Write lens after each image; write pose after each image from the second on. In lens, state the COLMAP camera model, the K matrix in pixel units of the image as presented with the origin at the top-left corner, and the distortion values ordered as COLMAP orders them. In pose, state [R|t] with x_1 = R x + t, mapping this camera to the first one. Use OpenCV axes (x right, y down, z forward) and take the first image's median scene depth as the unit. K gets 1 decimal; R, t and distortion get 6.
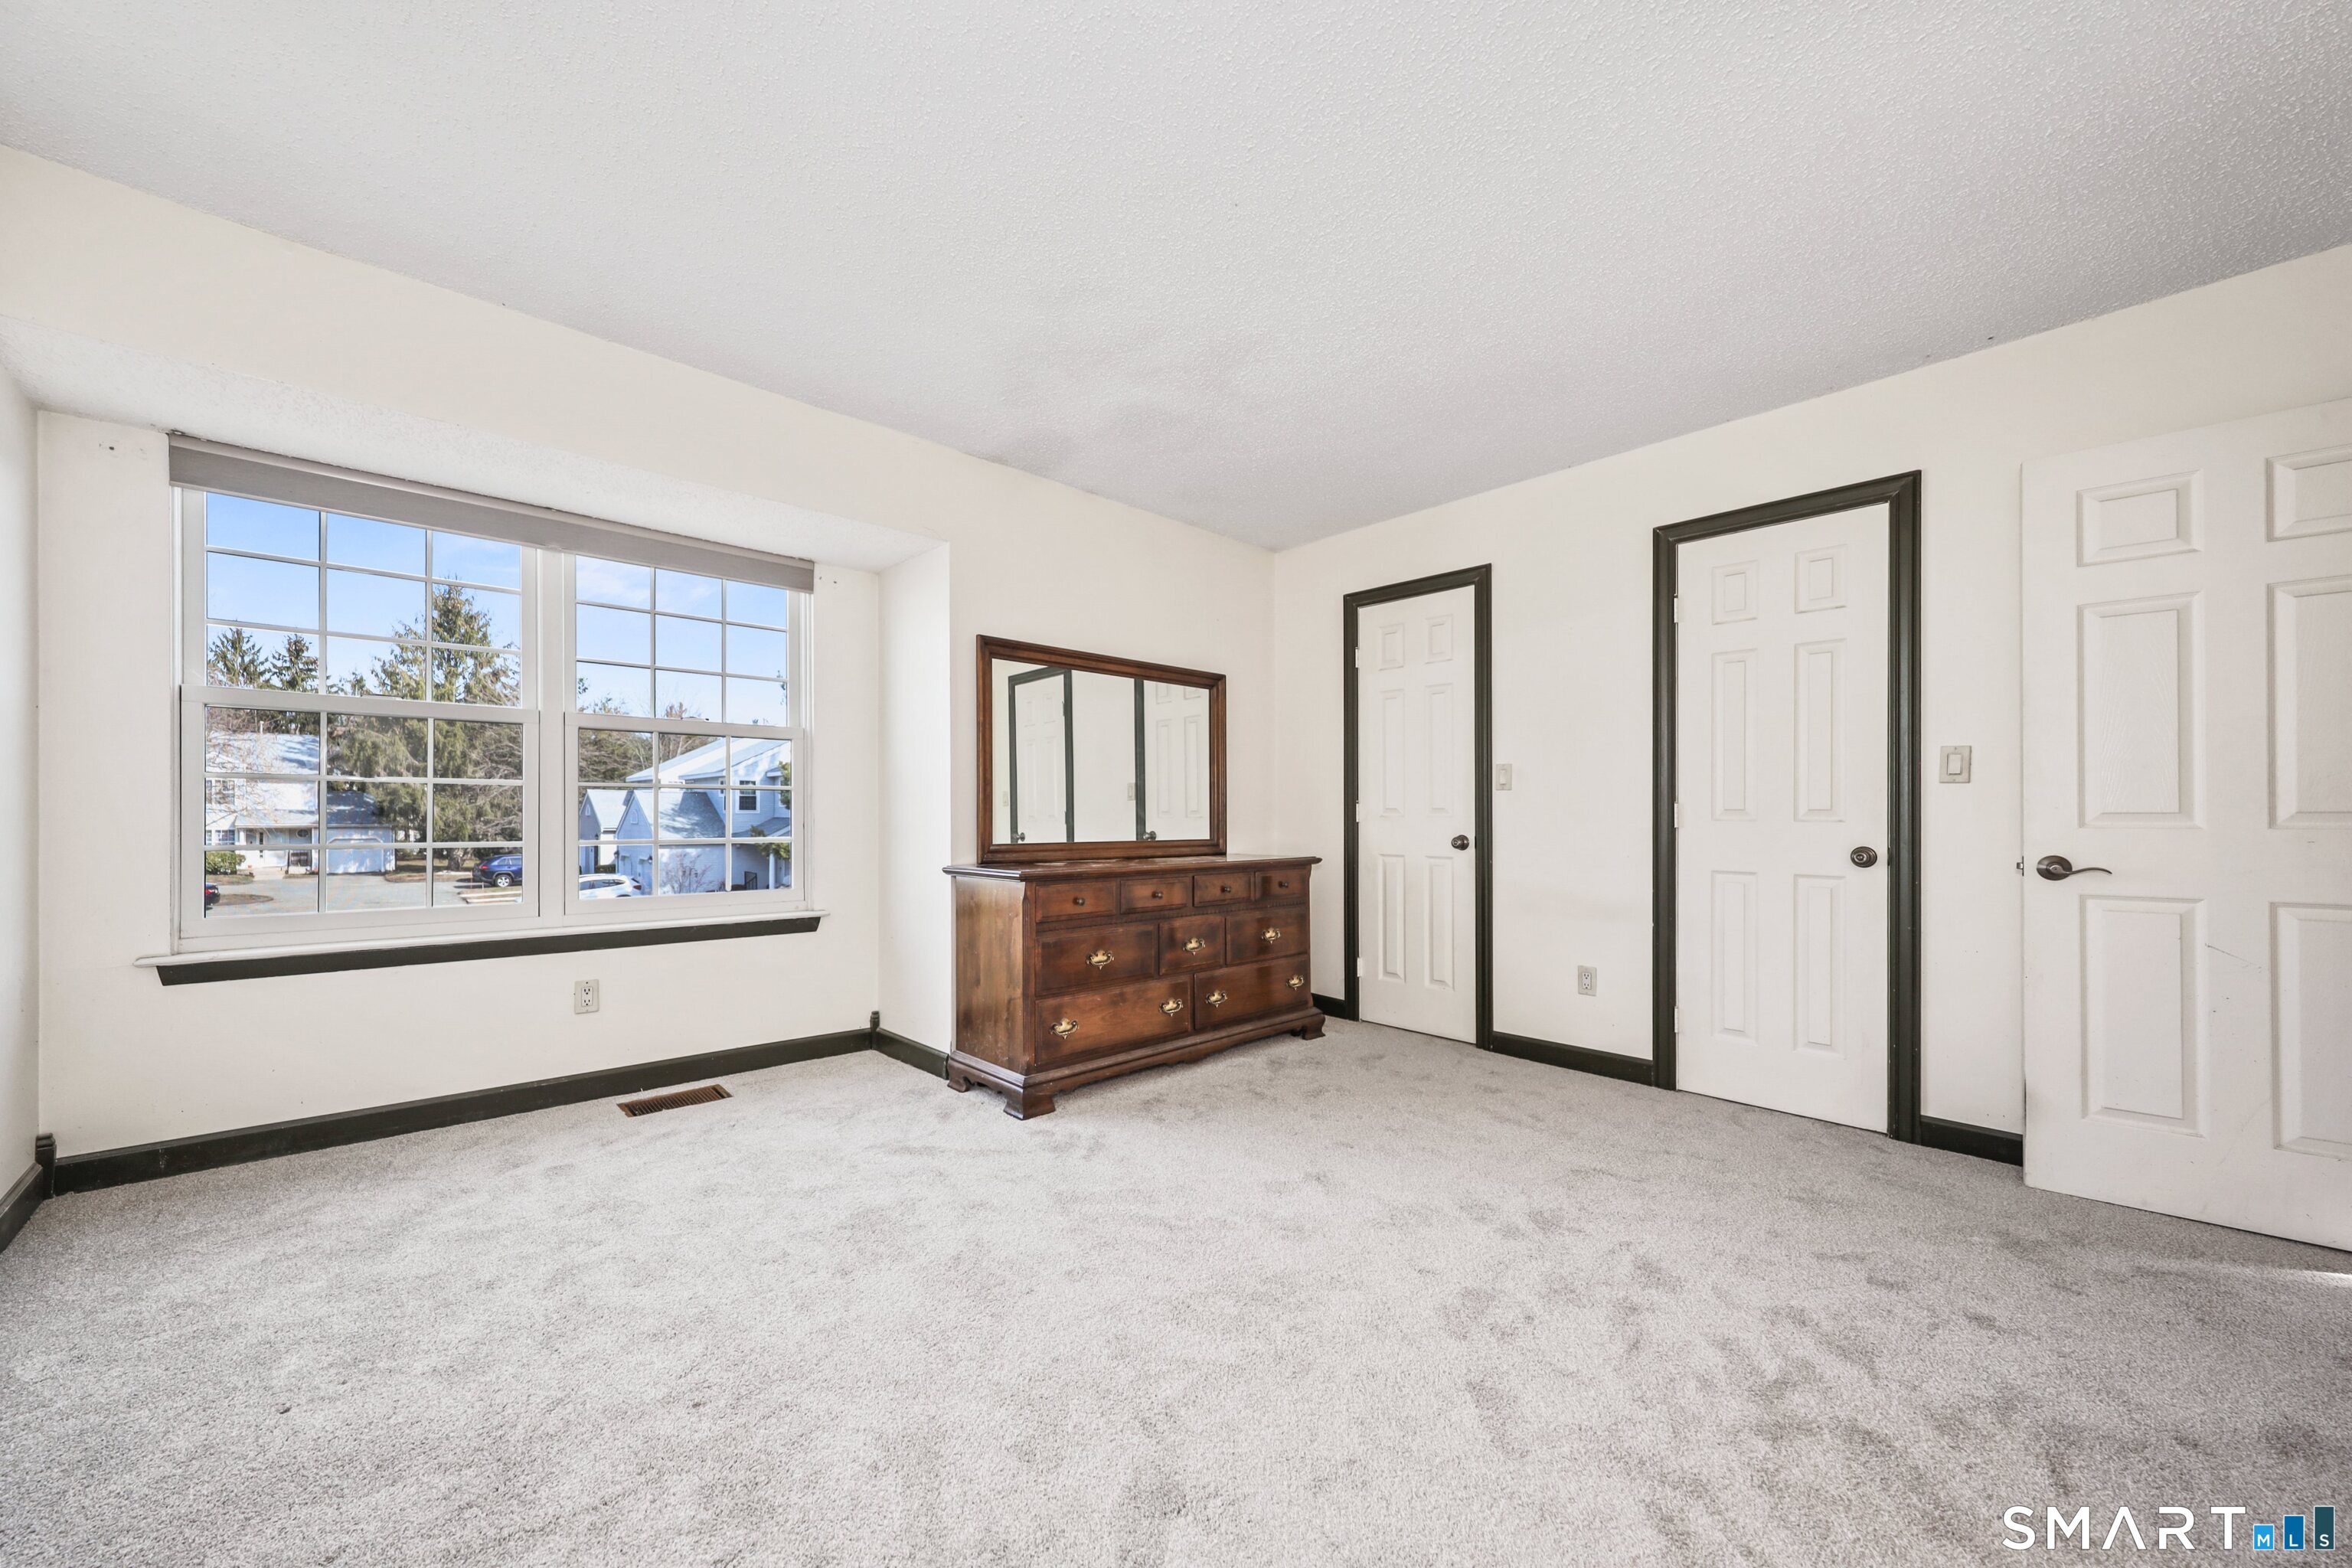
lens RADIAL K [[885.7, 0, 1175.4], [0, 885.7, 805.0], [0, 0, 1]] dist [0.013979, -0.000015]
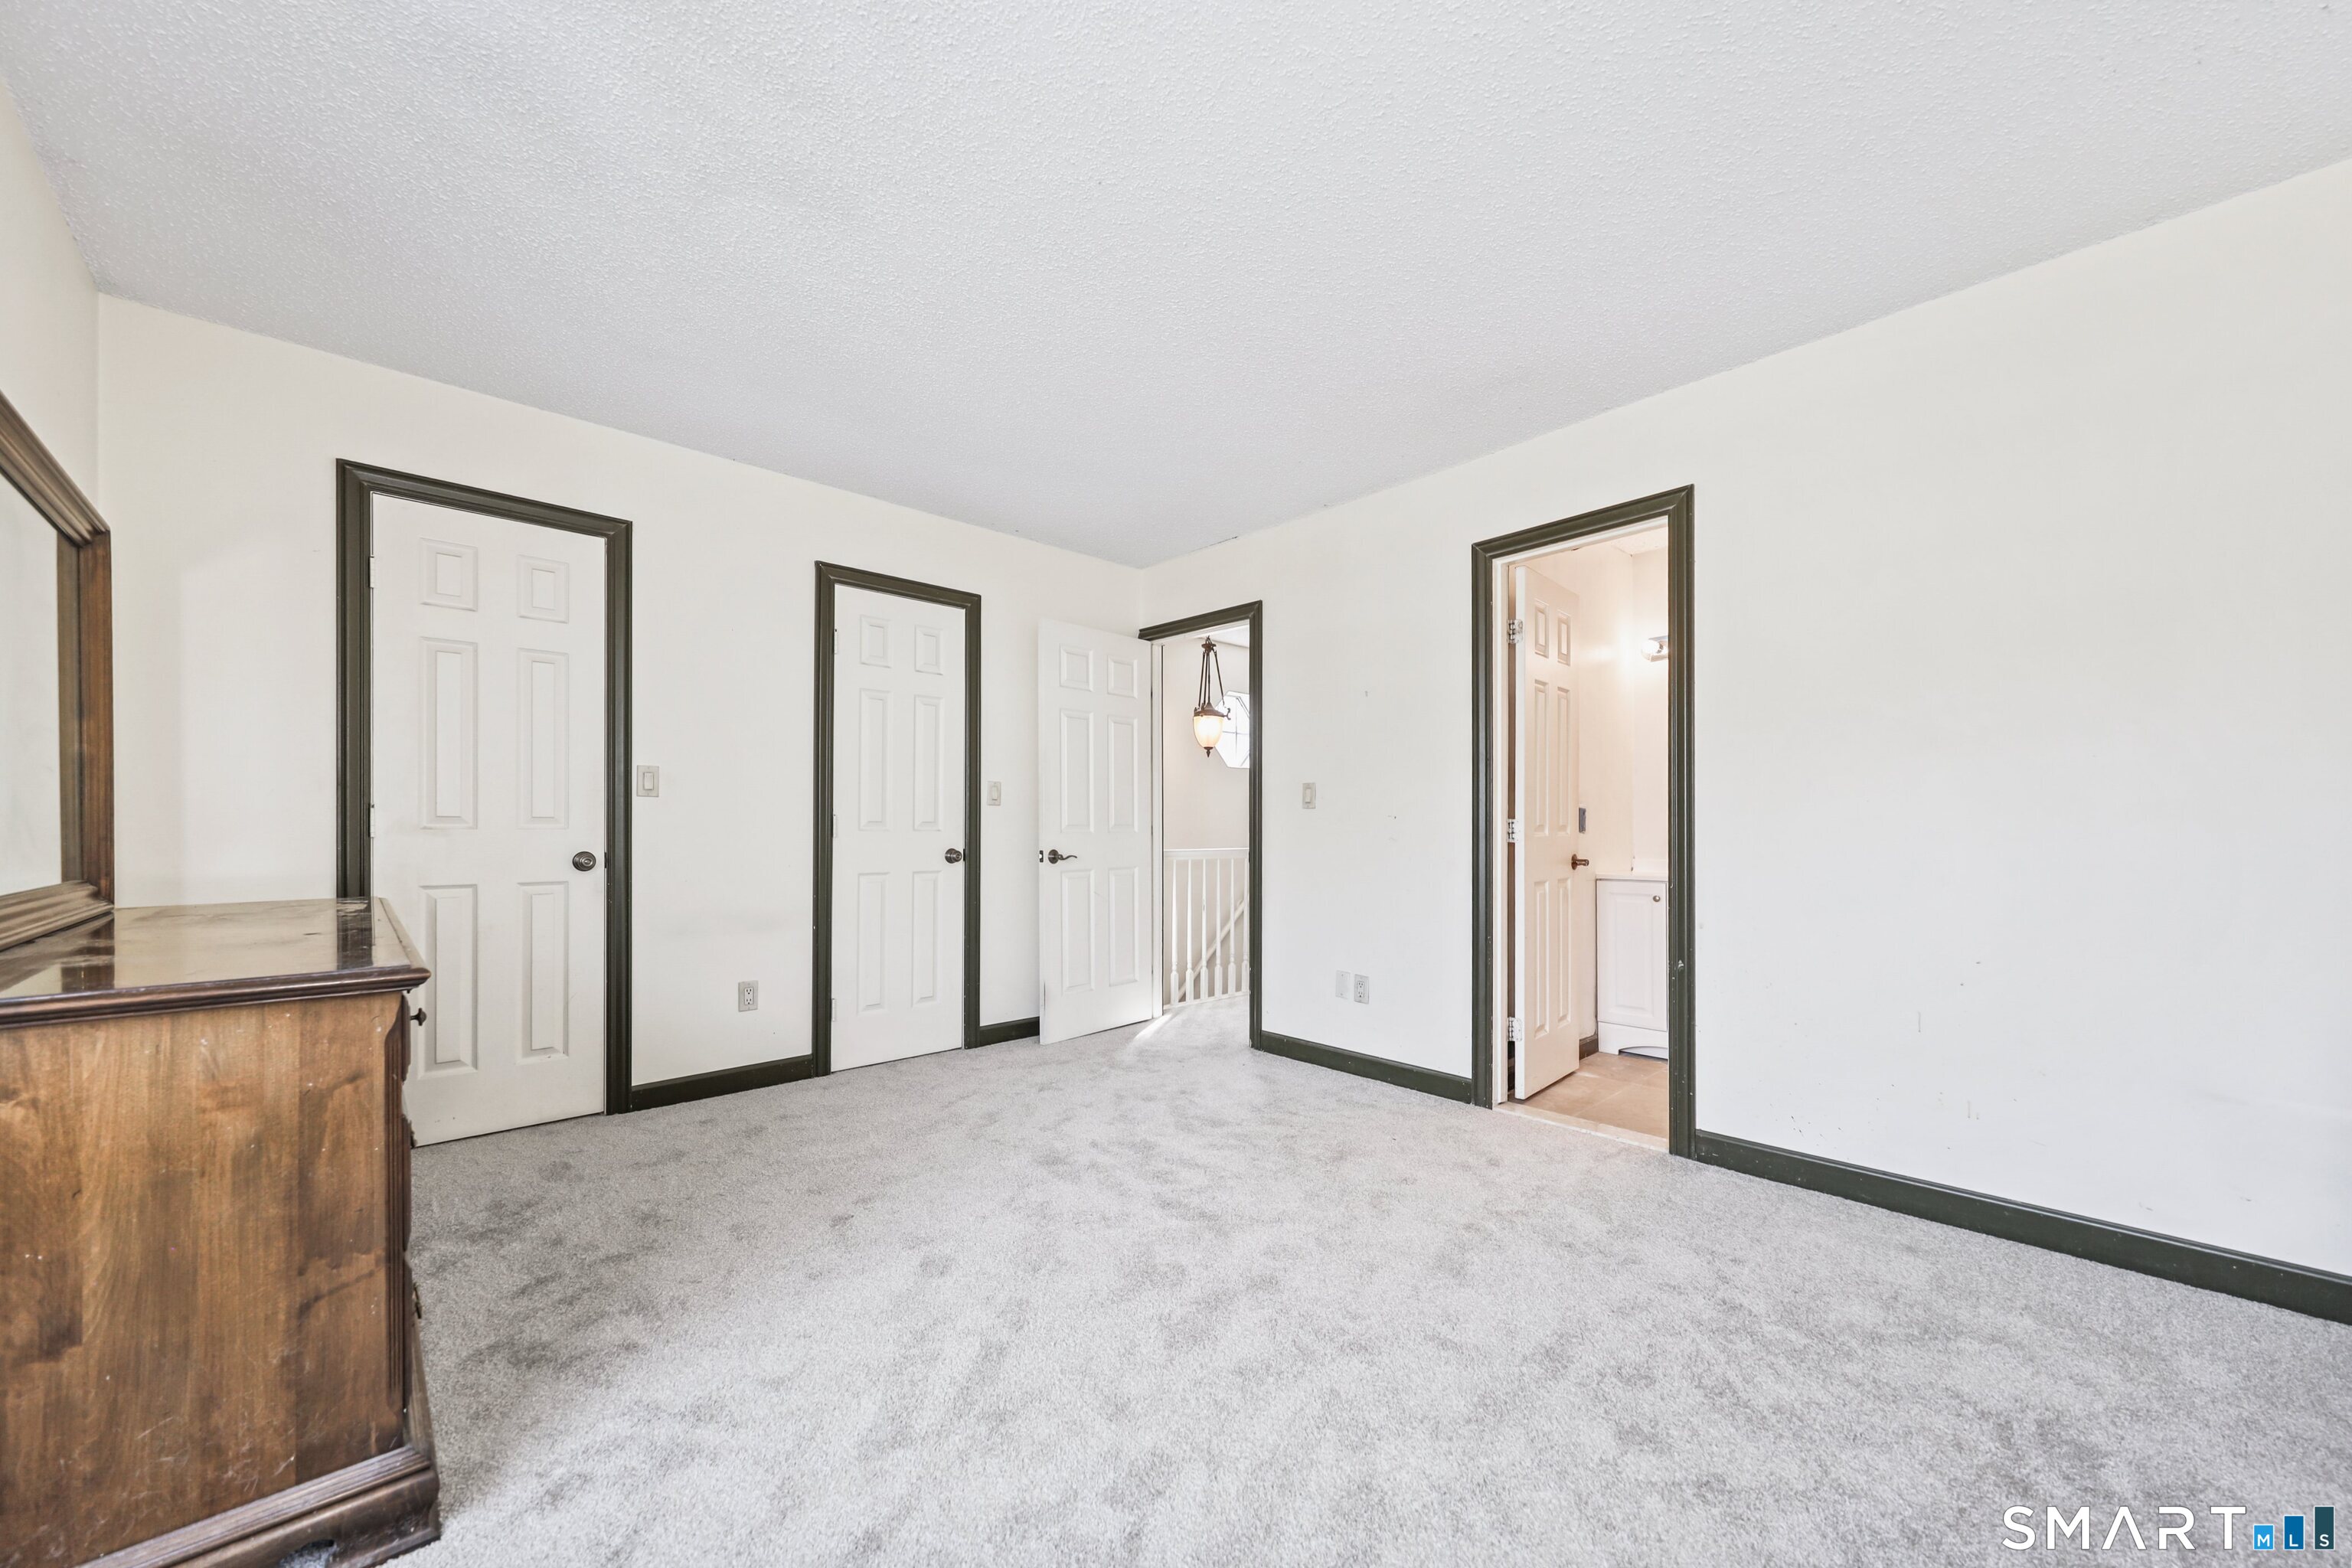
lens RADIAL K [[885.7, 0, 1171.5], [0, 885.7, 822.9], [0, 0, 1]] dist [0.013979, -0.000015]
pose [[0.003347, -0.003198, 0.999989, -0.575441], [-0.015380, 0.999876, 0.003249, -0.003516], [-0.999876, -0.015391, 0.003298, 0.599851]]
